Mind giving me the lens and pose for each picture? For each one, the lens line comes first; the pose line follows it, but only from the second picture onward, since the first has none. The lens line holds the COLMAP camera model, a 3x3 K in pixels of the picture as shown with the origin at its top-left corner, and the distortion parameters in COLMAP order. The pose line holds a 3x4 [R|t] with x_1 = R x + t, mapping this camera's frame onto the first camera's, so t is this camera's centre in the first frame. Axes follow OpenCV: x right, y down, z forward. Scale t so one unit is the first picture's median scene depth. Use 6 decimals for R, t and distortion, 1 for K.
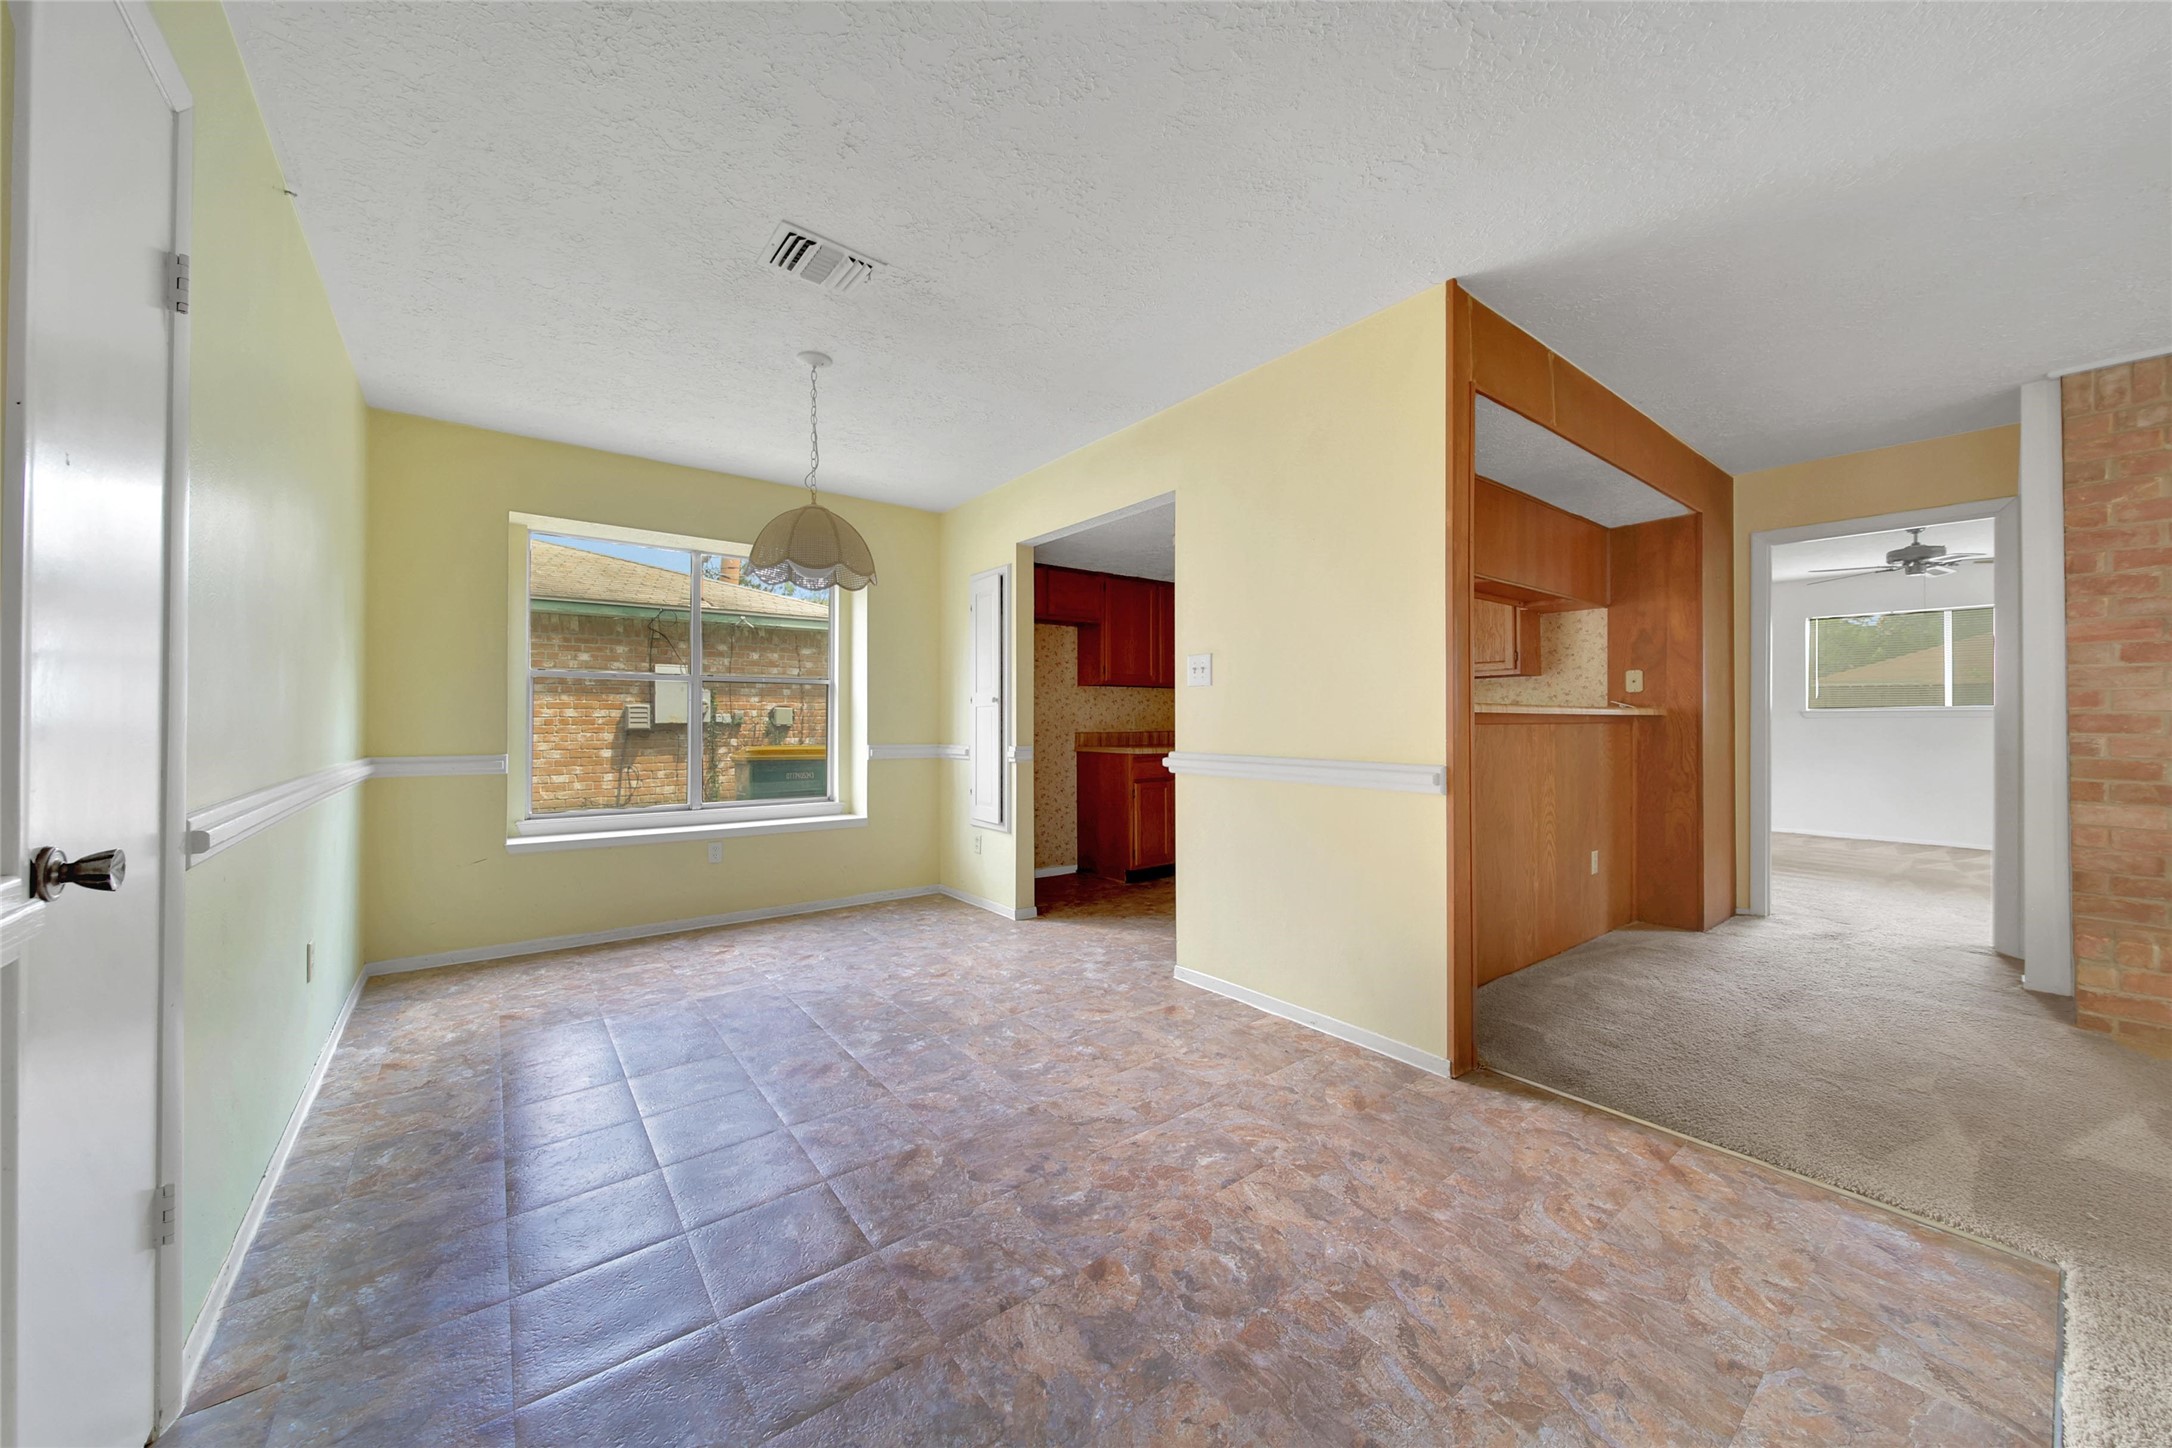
lens RADIAL K [[781.4, 0, 1094.2], [0, 781.4, 708.7], [0, 0, 1]] dist [-0.000576, -0.000208]
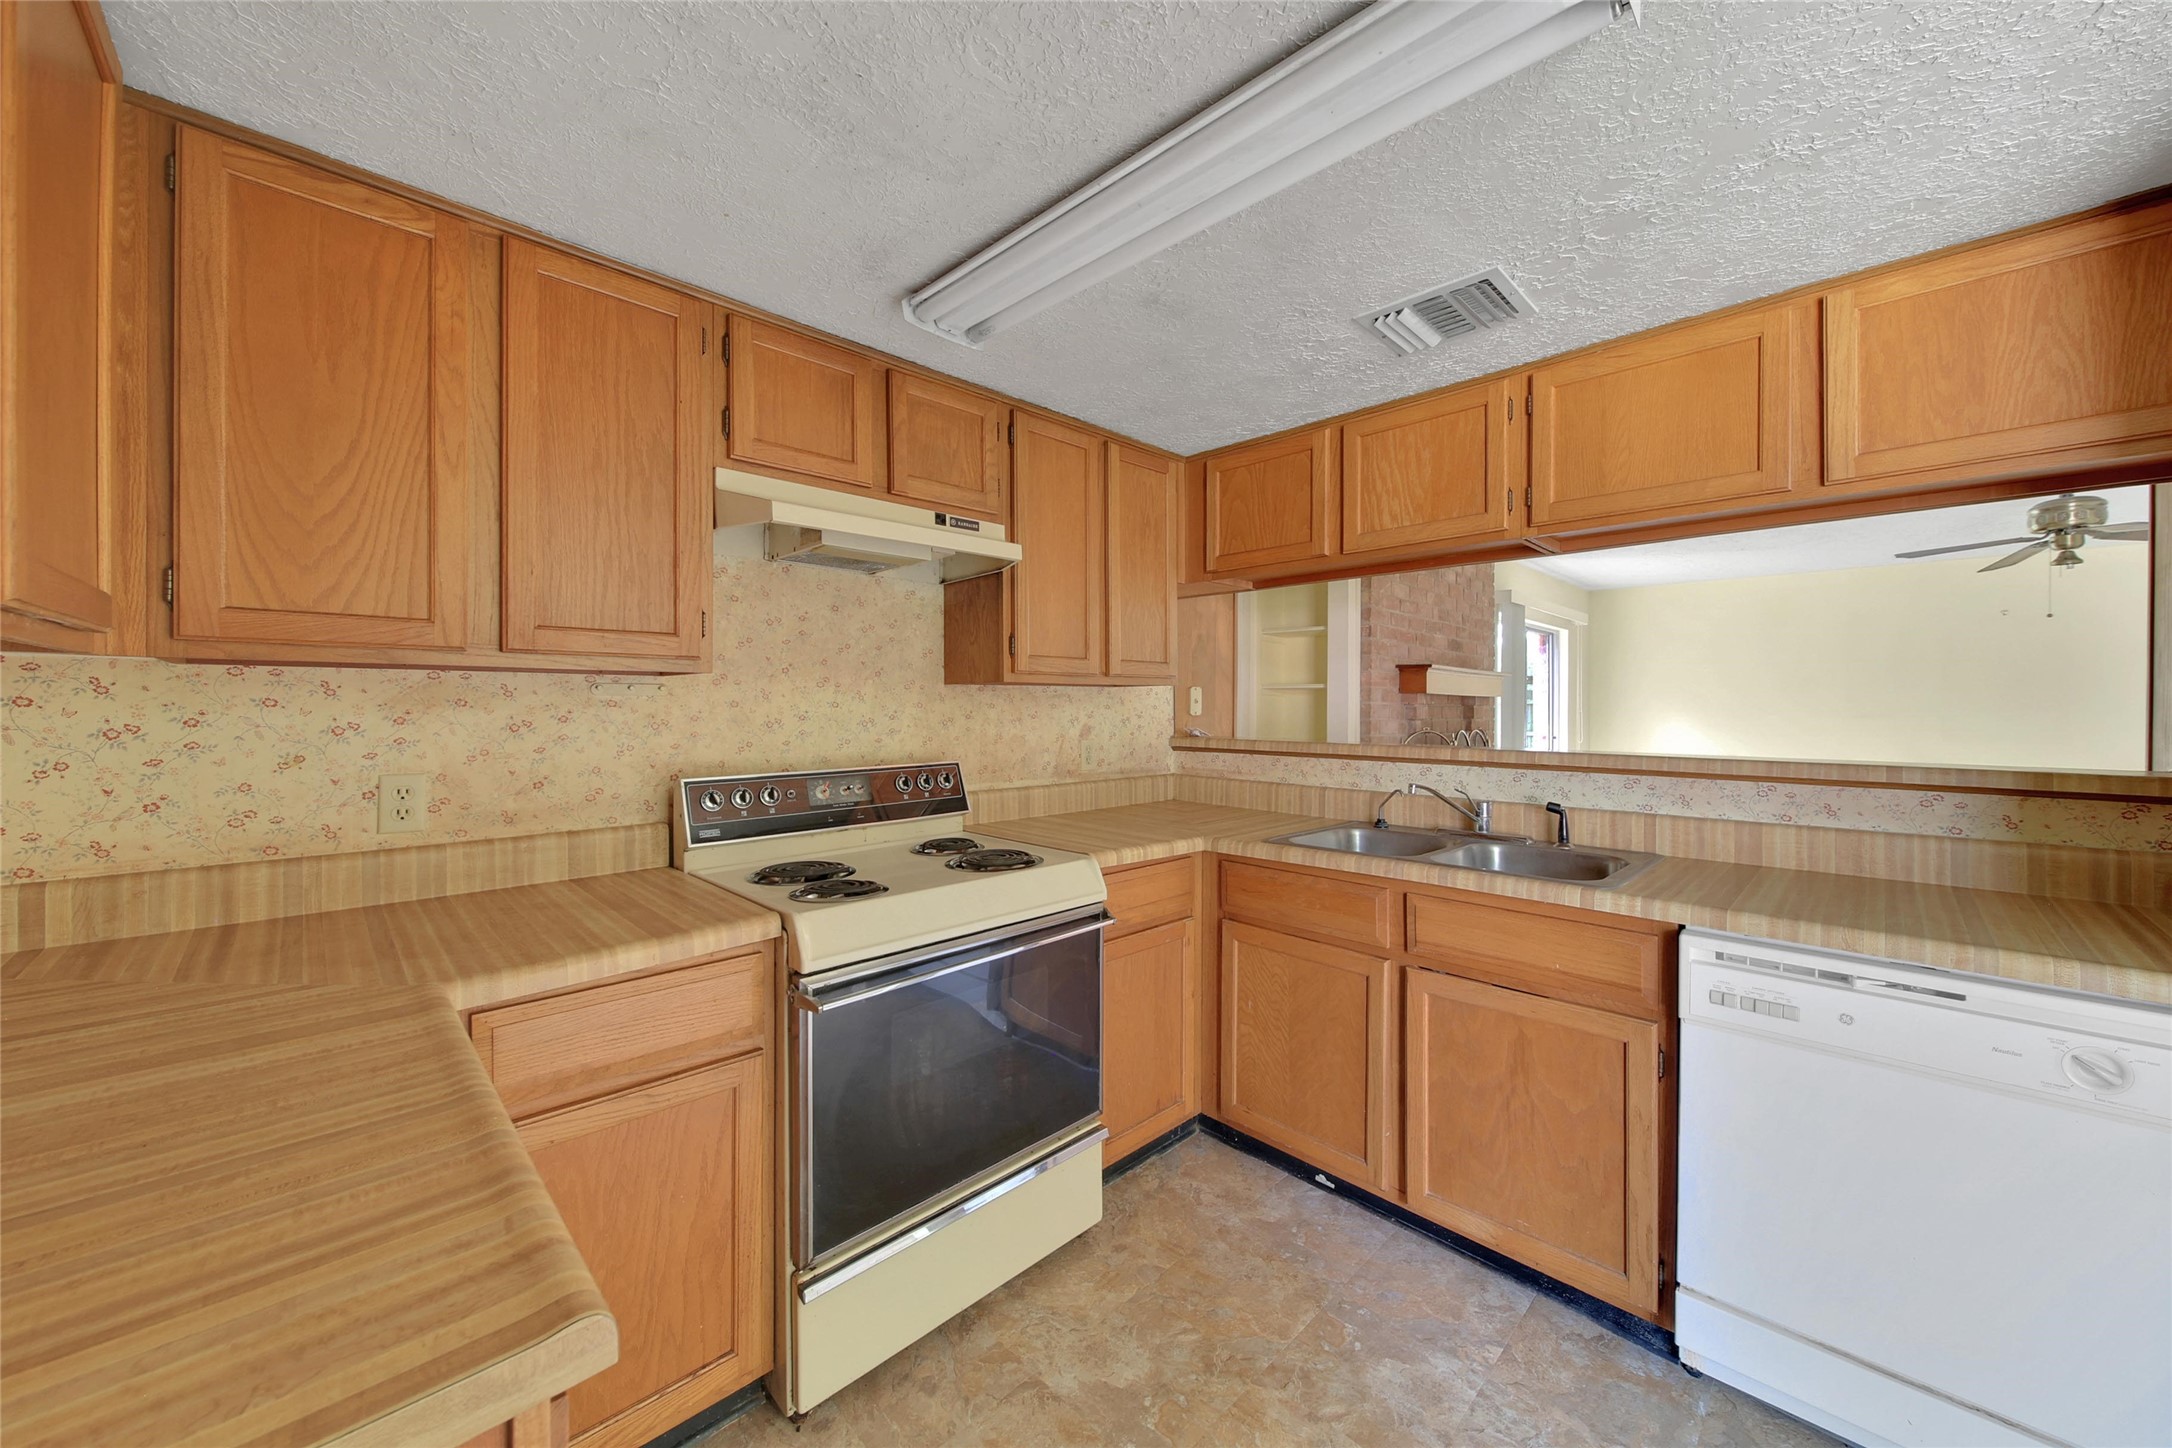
lens RADIAL K [[781.4, 0, 1094.2], [0, 781.4, 708.7], [0, 0, 1]] dist [-0.000576, -0.000208]
pose [[-0.107900, -0.005697, 0.994145, -0.048285], [-0.018918, 0.999814, 0.003676, -0.021890], [-0.993982, -0.018410, -0.107987, 0.896340]]
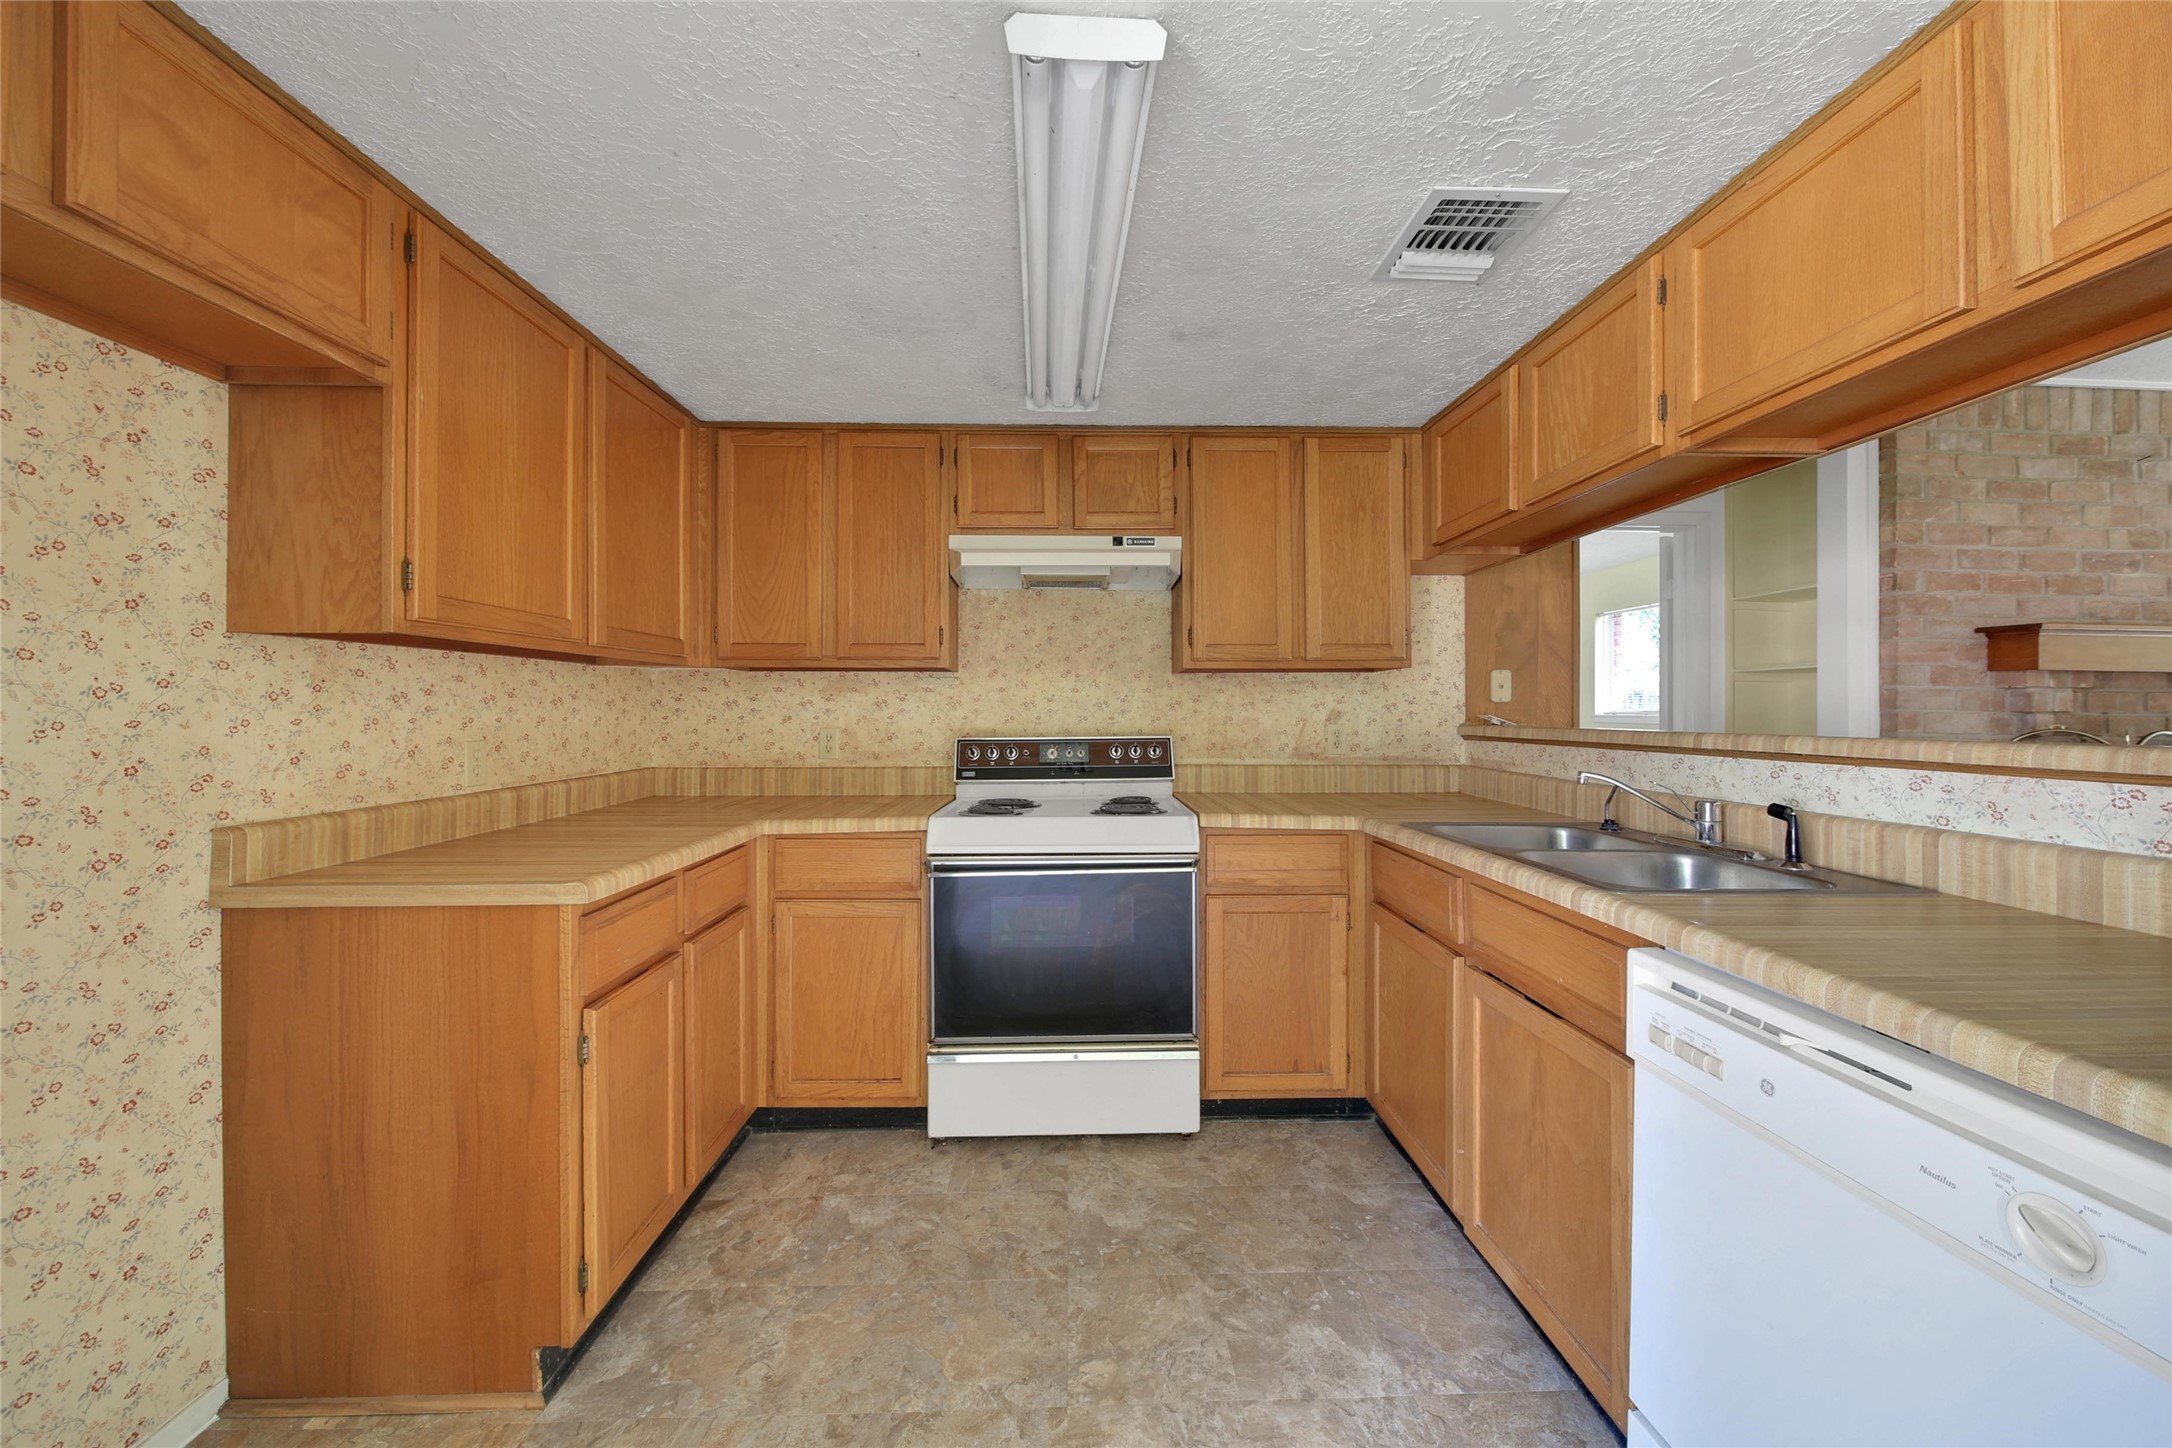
lens RADIAL K [[781.4, 0, 1094.2], [0, 781.4, 708.7], [0, 0, 1]] dist [-0.000576, -0.000208]
pose [[0.596097, 0.003087, 0.802906, -0.056652], [-0.012913, 0.999900, 0.005742, -0.011075], [-0.802808, -0.013790, 0.596078, 0.664866]]
